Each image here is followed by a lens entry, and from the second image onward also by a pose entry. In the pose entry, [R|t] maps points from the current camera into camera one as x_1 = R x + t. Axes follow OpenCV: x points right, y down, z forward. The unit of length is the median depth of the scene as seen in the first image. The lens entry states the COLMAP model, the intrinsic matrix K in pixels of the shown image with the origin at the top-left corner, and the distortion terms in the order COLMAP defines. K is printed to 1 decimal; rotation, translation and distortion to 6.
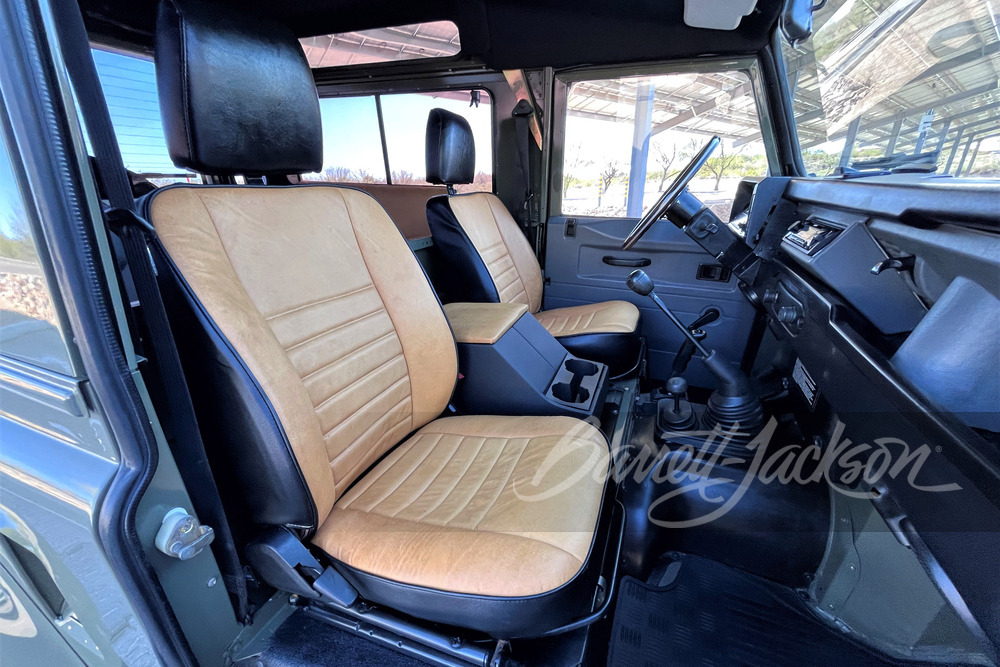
lens RADIAL K [[404.3, 0, 500.0], [0, 404.3, 333.5], [0, 0, 1]] dist [-0.002107, -0.000185]
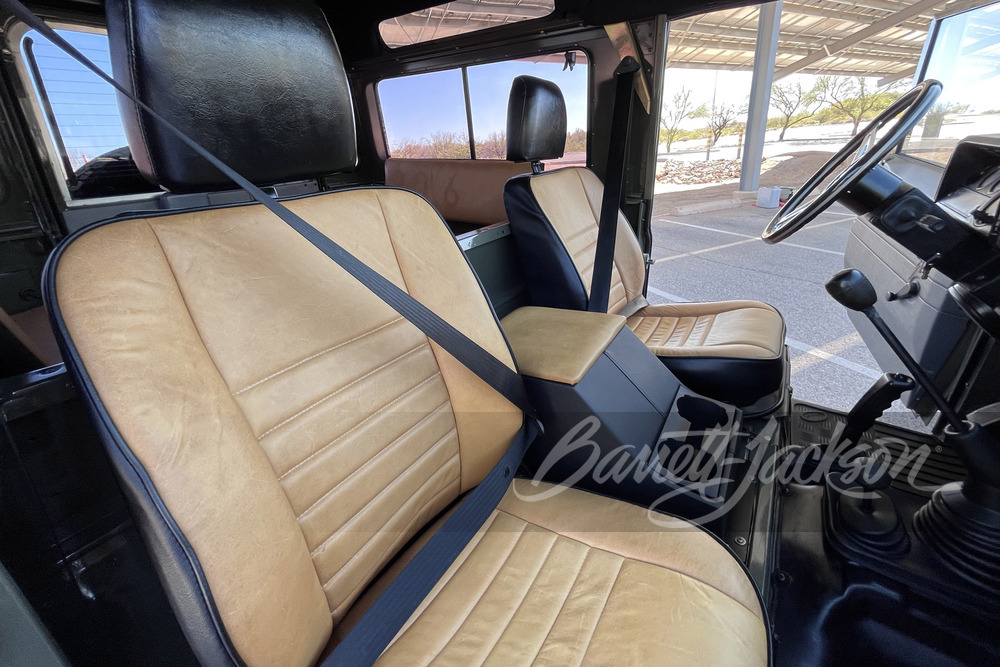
lens RADIAL K [[397.5, 0, 490.2], [0, 397.5, 263.4], [0, 0, 1]] dist [0.000009, -0.000052]
pose [[0.966871, 0.036467, -0.252649, 0.006327], [-0.051441, 0.997273, -0.052915, -0.113431], [0.250030, 0.064159, 0.966110, 0.196015]]
